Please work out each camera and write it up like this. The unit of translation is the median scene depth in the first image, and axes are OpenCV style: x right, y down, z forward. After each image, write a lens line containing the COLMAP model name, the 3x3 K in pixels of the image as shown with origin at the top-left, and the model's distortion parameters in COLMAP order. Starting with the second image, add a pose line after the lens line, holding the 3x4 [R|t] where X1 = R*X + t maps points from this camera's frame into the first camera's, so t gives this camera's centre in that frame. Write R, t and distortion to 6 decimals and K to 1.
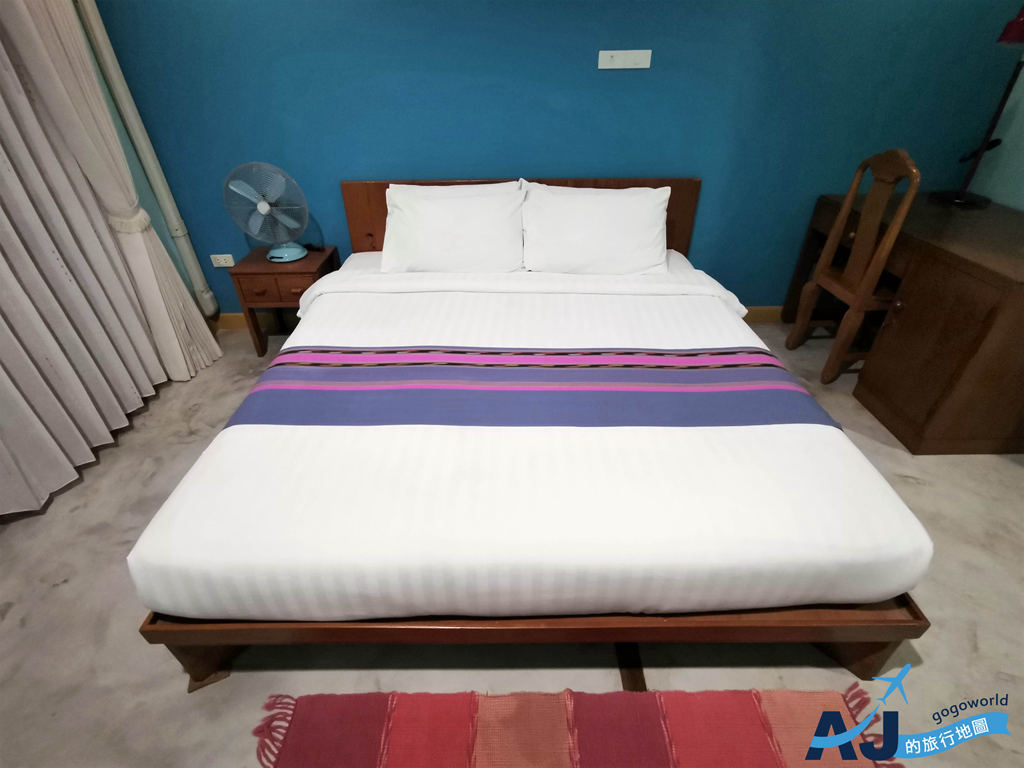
lens RADIAL K [[490.5, 0, 512.0], [0, 490.5, 384.0], [0, 0, 1]] dist [-0.026270, 0.021410]
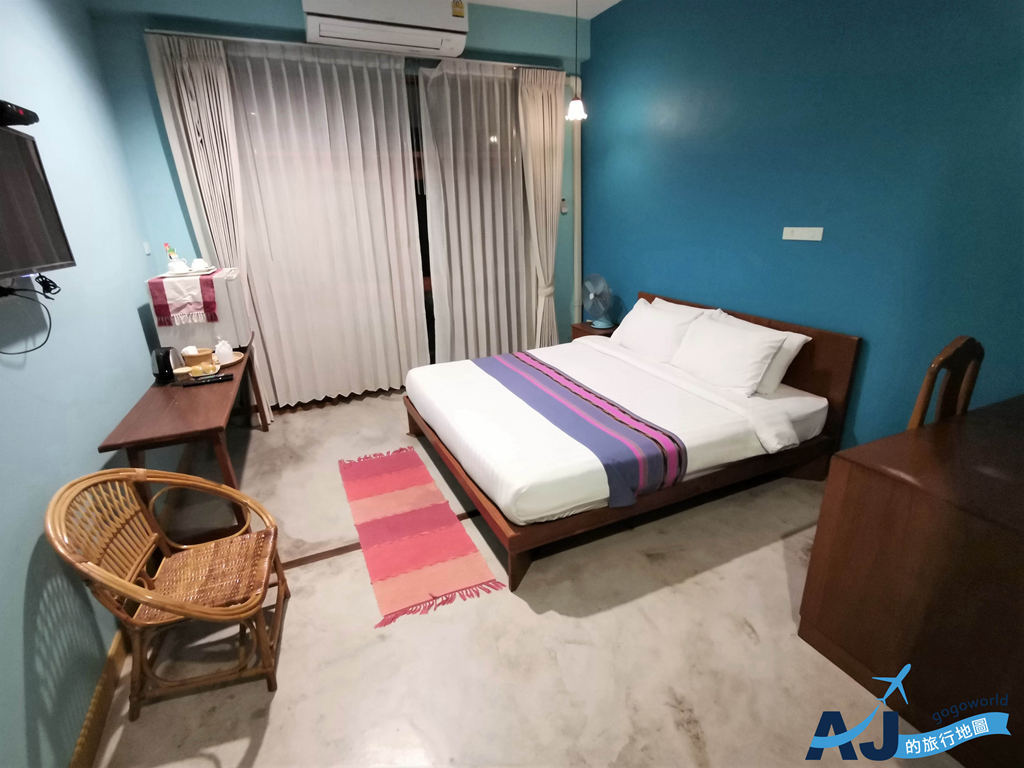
lens RADIAL K [[506.7, 0, 512.0], [0, 506.7, 384.0], [0, 0, 1]] dist [-0.029107, 0.025470]
pose [[0.414116, 0.298808, -0.859780, 1.251007], [-0.496628, 0.865769, 0.061687, -0.051990], [0.762803, 0.401445, 0.506925, -0.065170]]
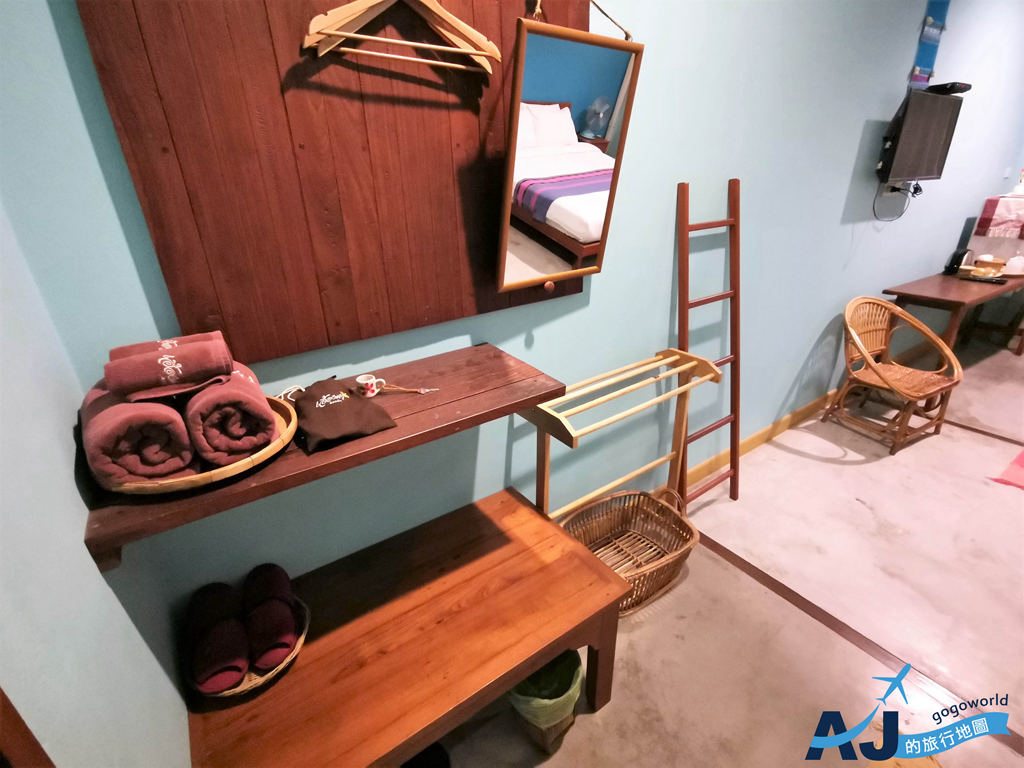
lens RADIAL K [[490.5, 0, 512.0], [0, 490.5, 384.0], [0, 0, 1]] dist [-0.026270, 0.021410]
pose [[-0.826063, 0.264760, -0.497516, 1.990979], [-0.286297, 0.563252, 0.775101, -0.201185], [0.485442, 0.782720, -0.389481, 0.128034]]
